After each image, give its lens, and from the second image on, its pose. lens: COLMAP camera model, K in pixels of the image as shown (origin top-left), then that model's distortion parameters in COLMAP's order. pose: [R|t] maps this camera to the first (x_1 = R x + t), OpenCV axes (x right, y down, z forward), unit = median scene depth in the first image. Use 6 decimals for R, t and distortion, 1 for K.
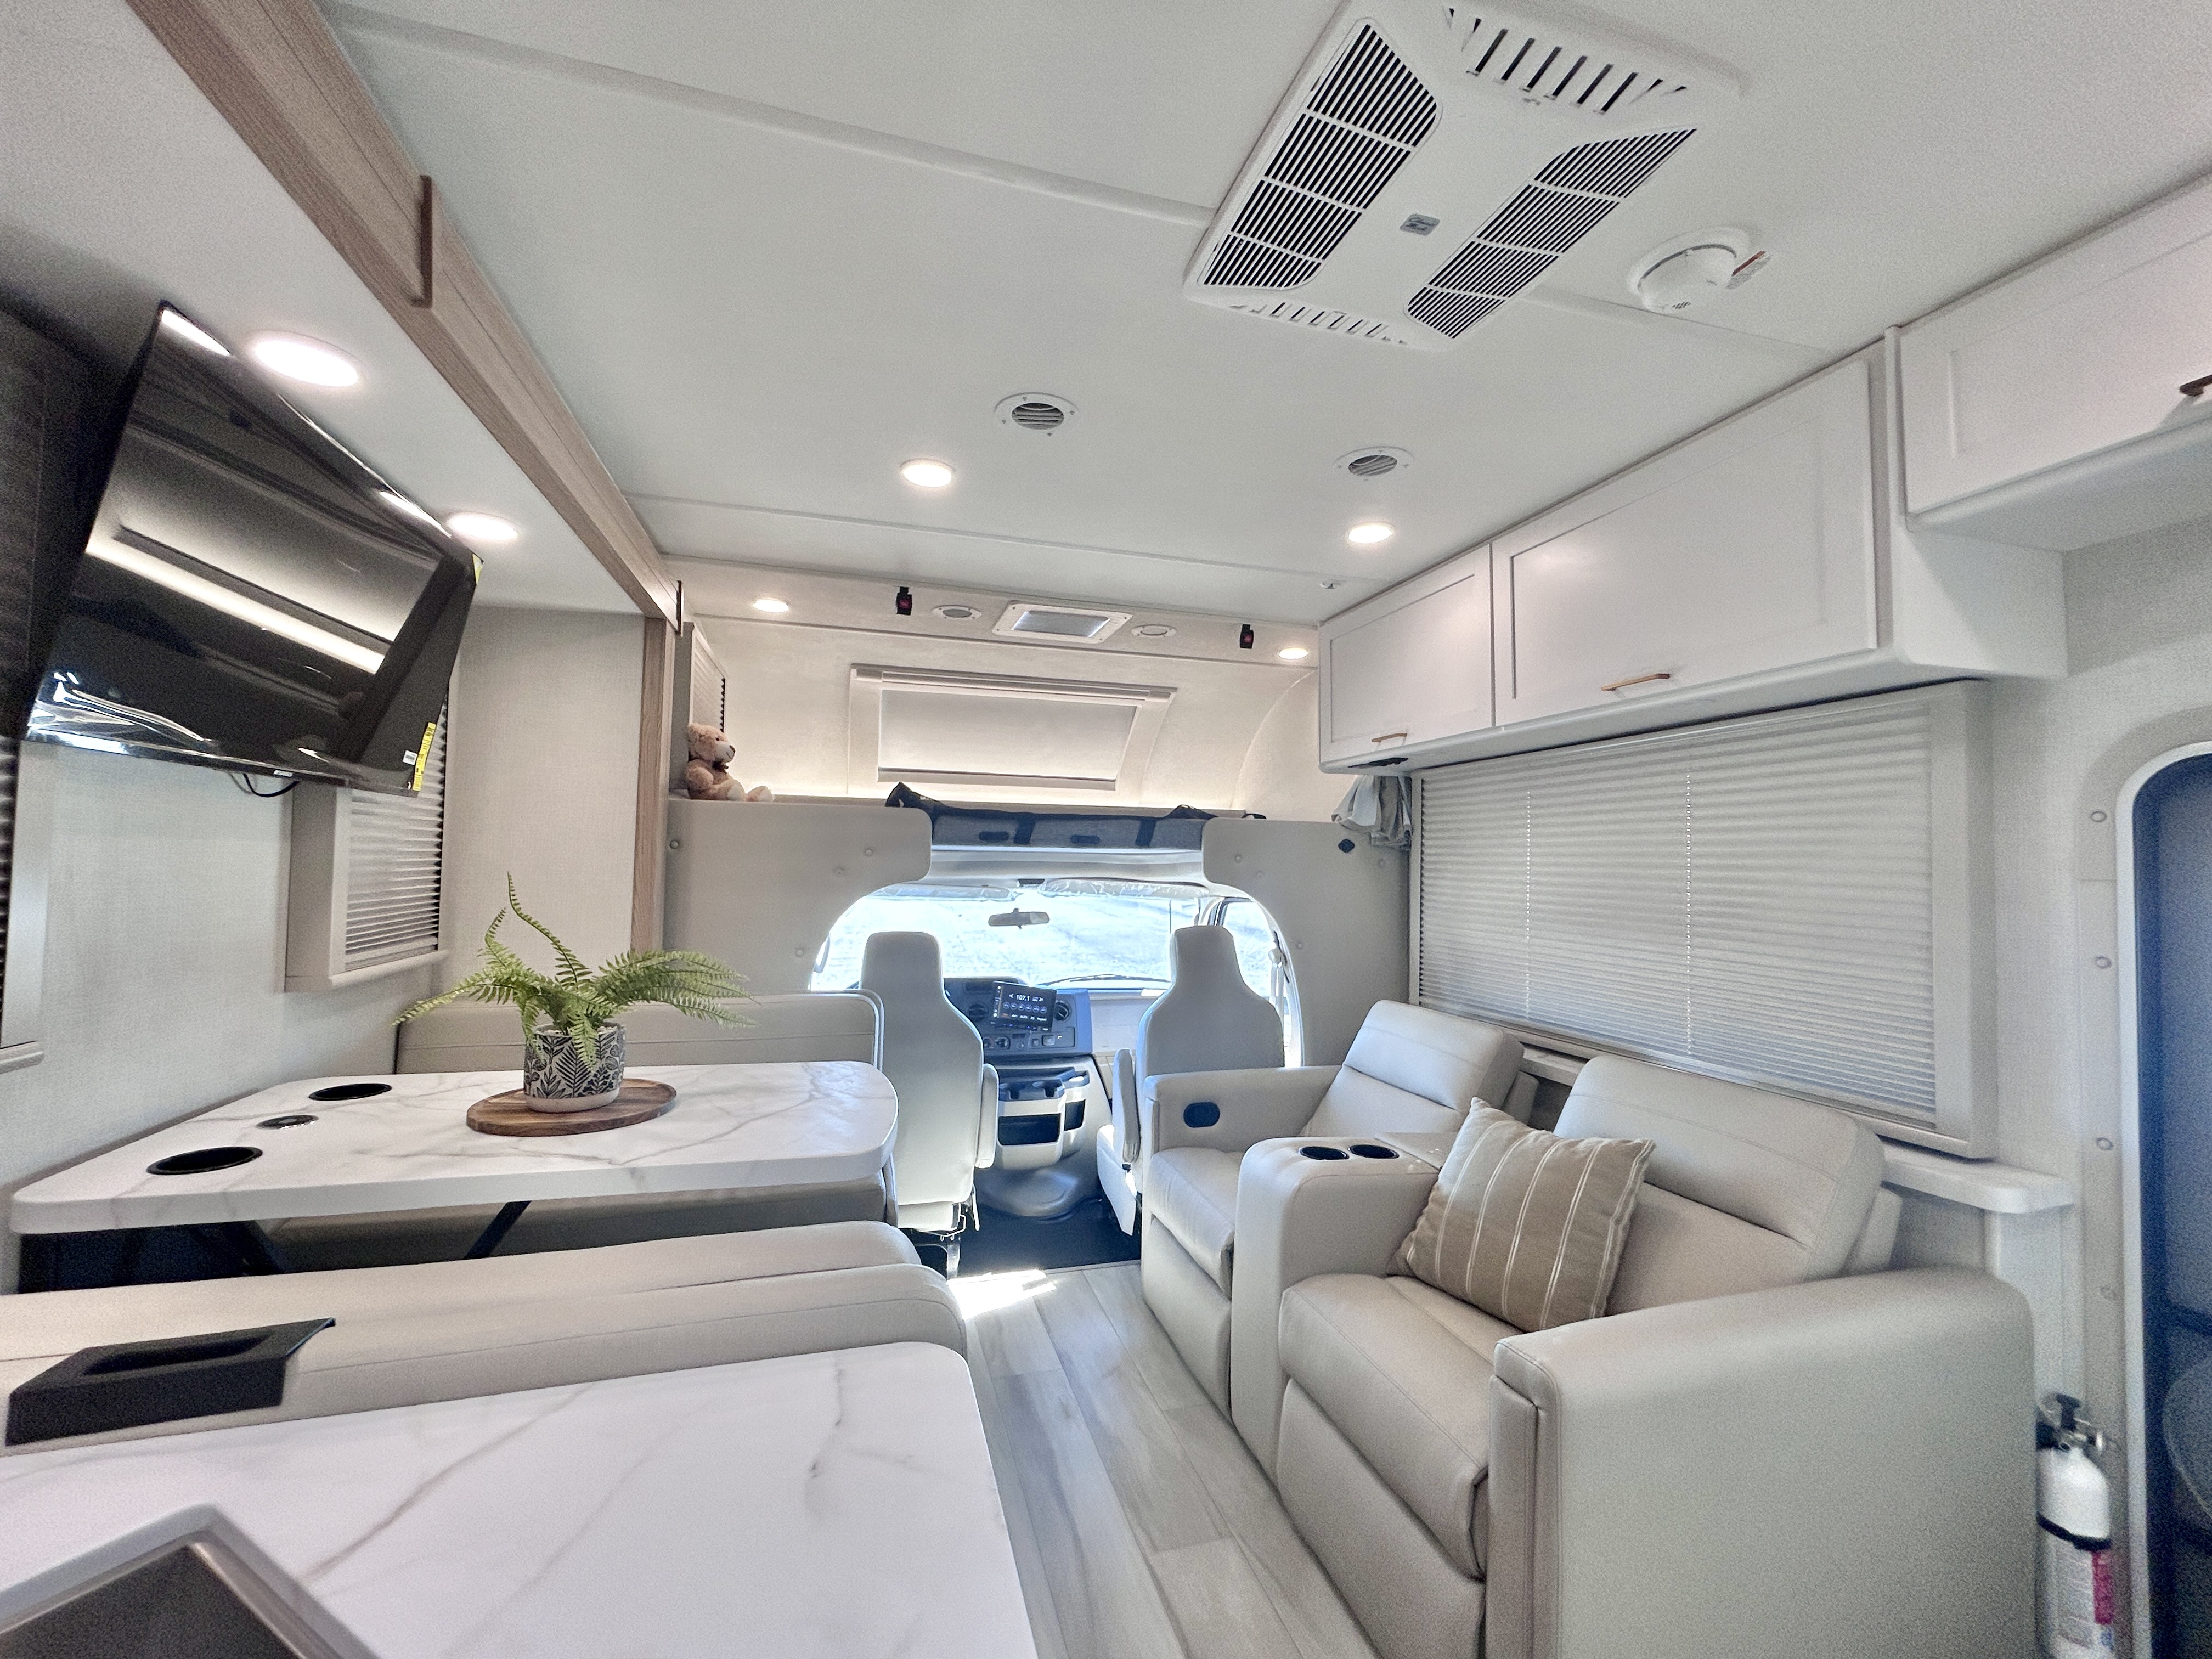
lens RADIAL K [[890.2, 0, 1101.7], [0, 890.2, 825.8], [0, 0, 1]] dist [-0.000896, 0.000340]
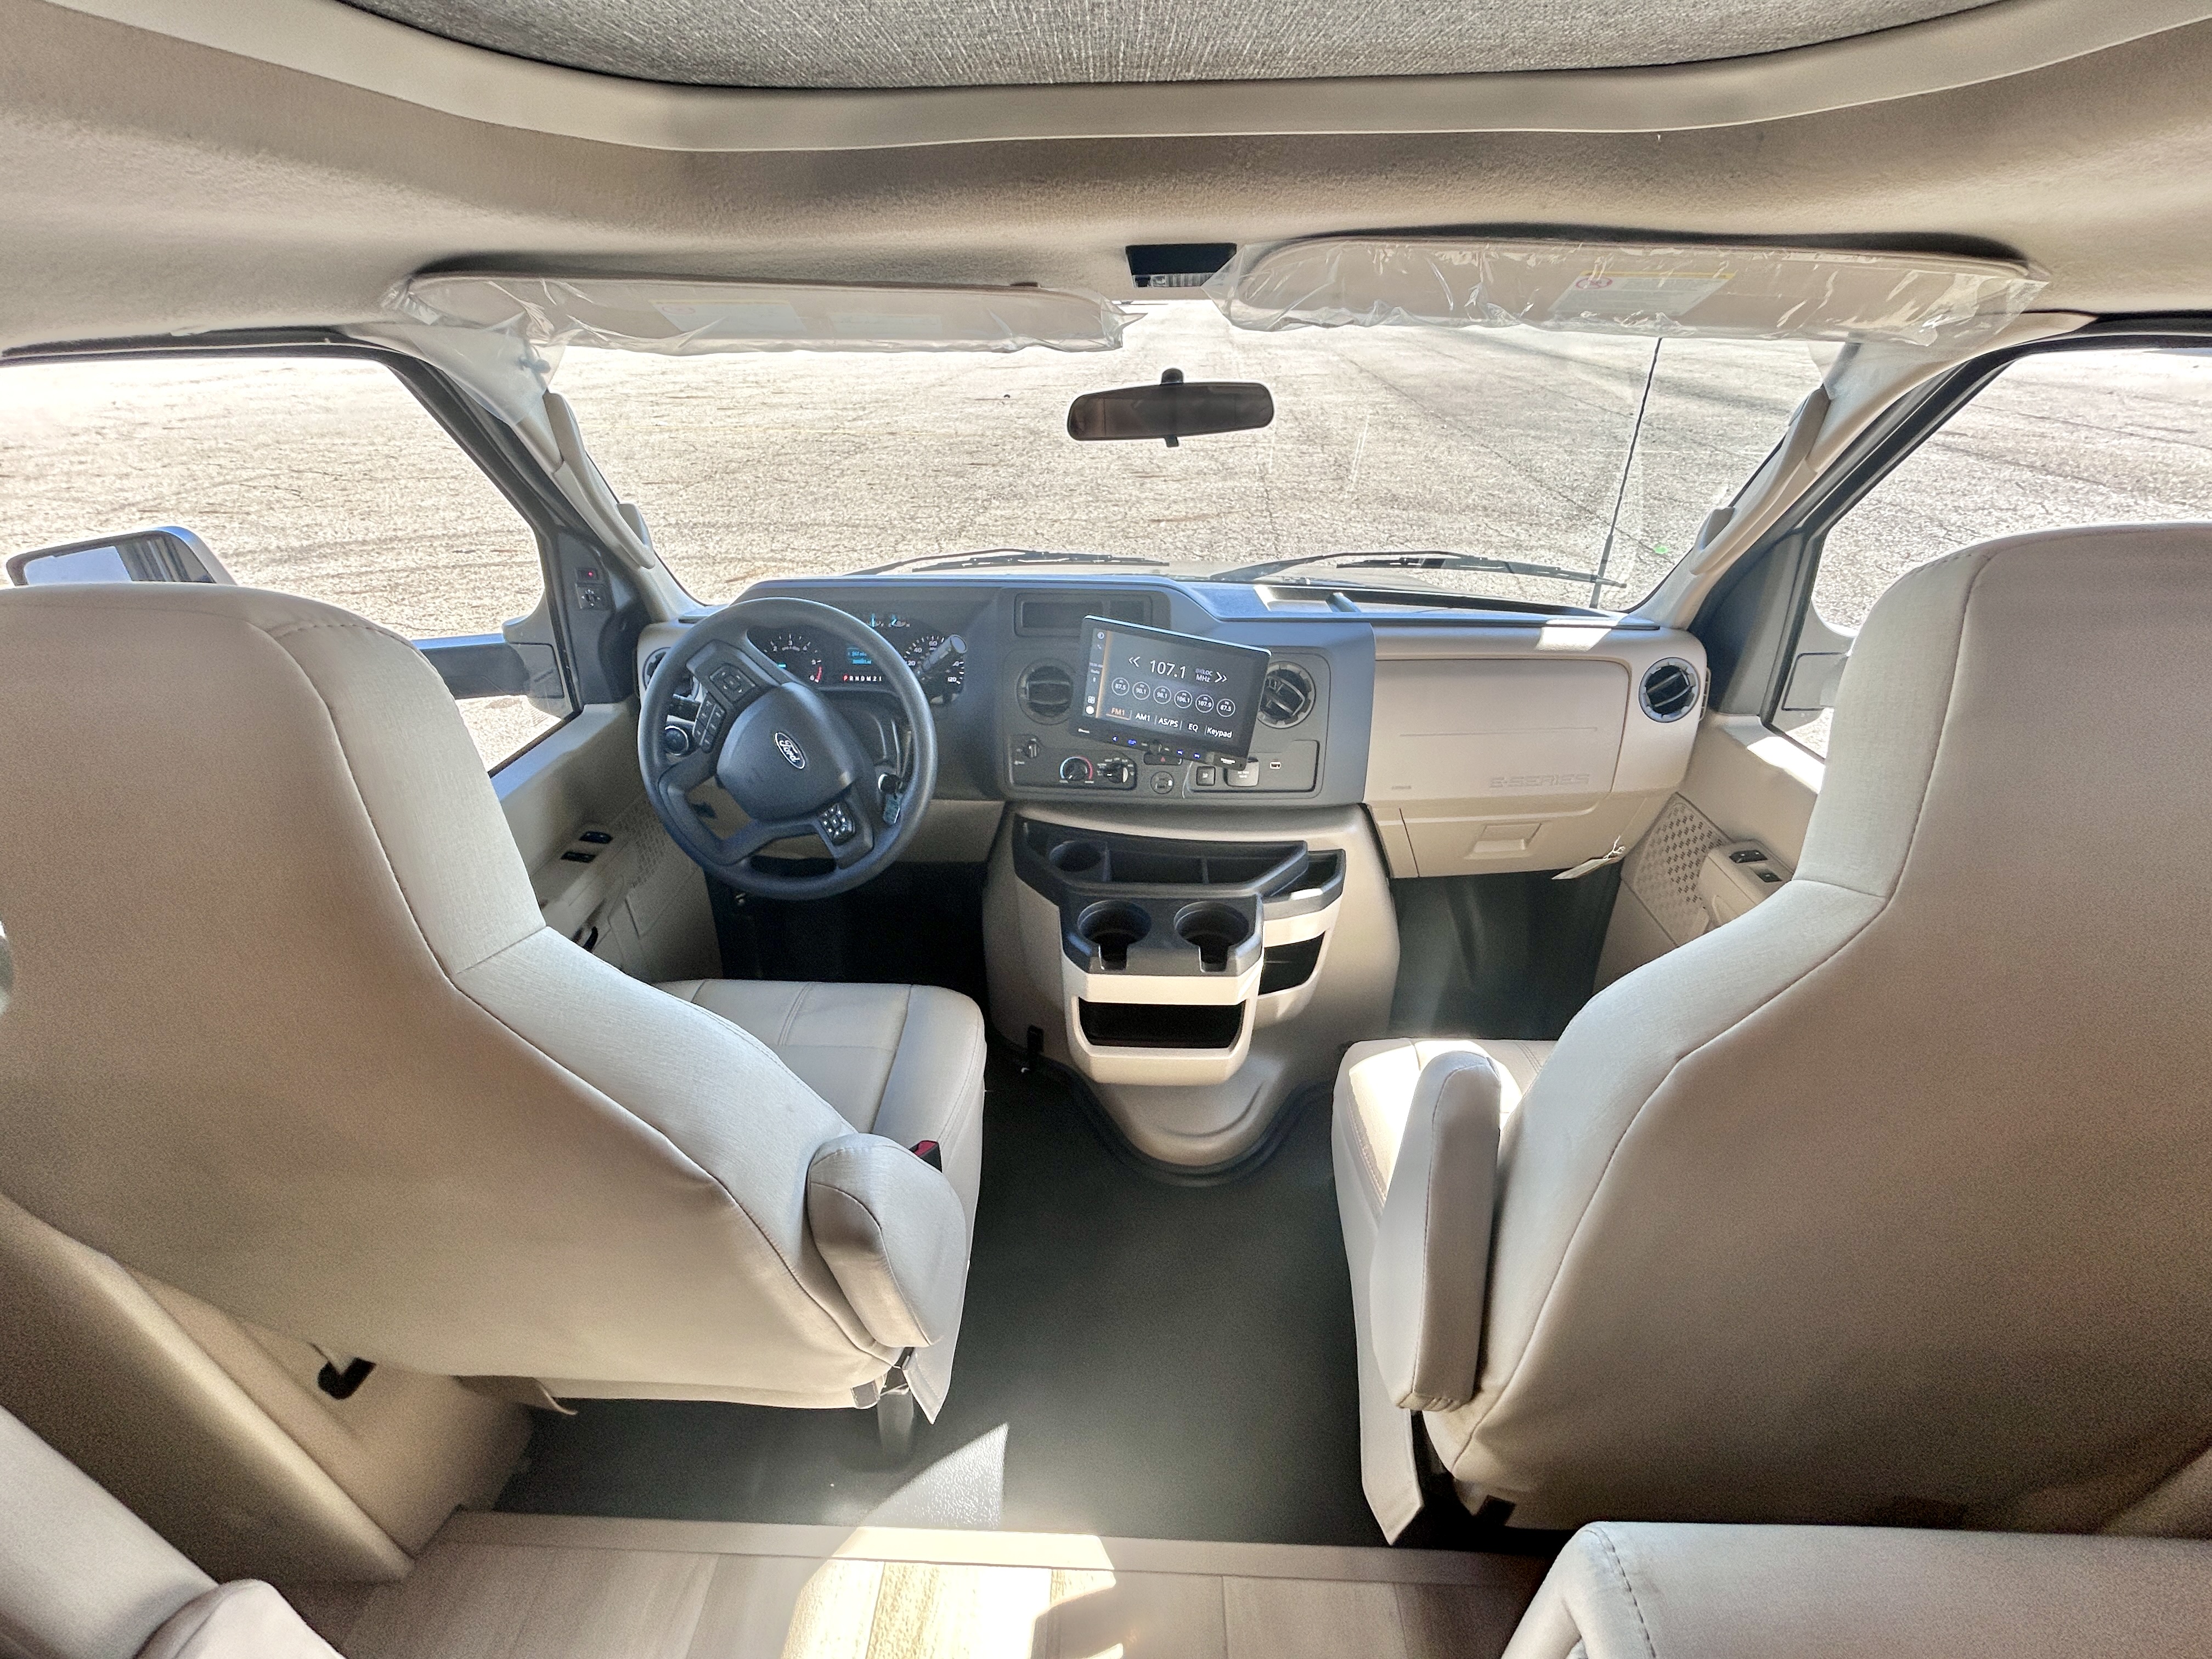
lens RADIAL K [[887.9, 0, 1104.0], [0, 887.9, 827.7], [0, 0, 1]] dist [-0.000739, 0.000253]
pose [[0.950302, 0.137933, -0.279107, -0.010233], [0.040399, 0.834286, 0.549849, 0.069863], [0.308698, -0.533799, 0.787251, 0.861789]]
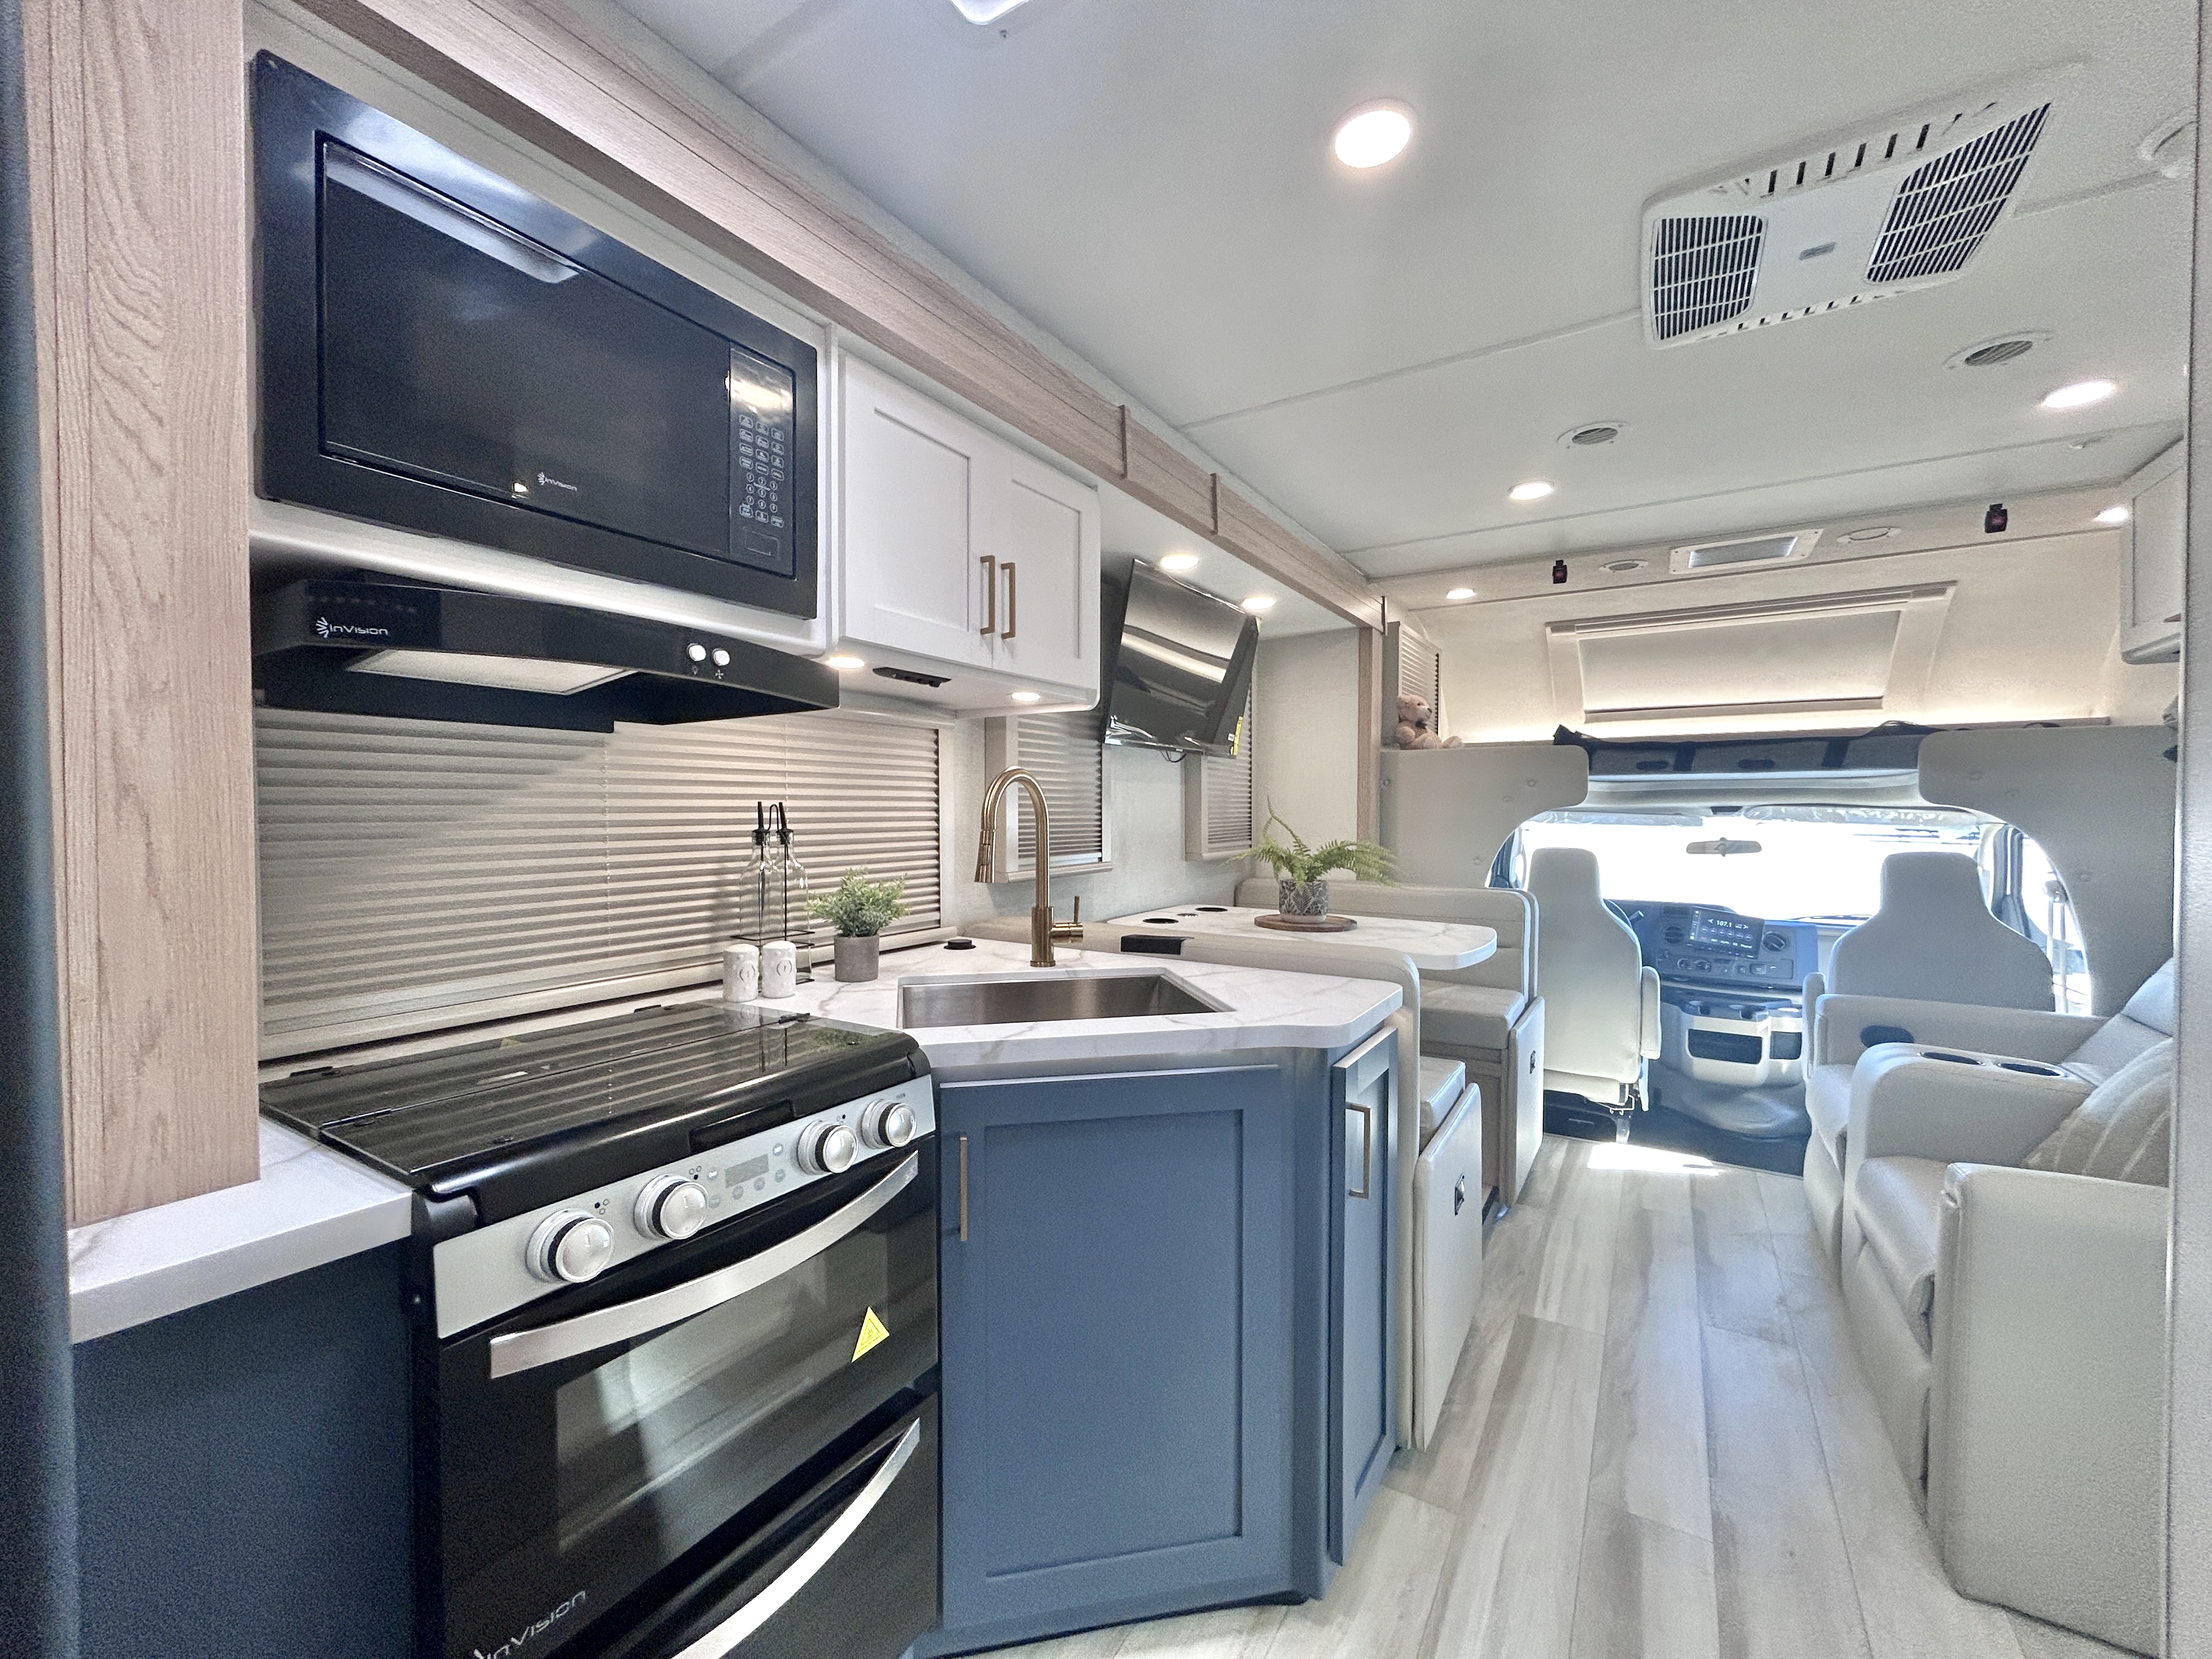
lens RADIAL K [[890.4, 0, 1101.1], [0, 890.4, 828.3], [0, 0, 1]] dist [-0.000648, 0.000241]
pose [[0.663126, -0.001075, -0.748507, 0.252114], [0.043077, 0.998396, 0.036730, 0.019385], [0.747268, -0.056600, 0.662108, -0.256278]]
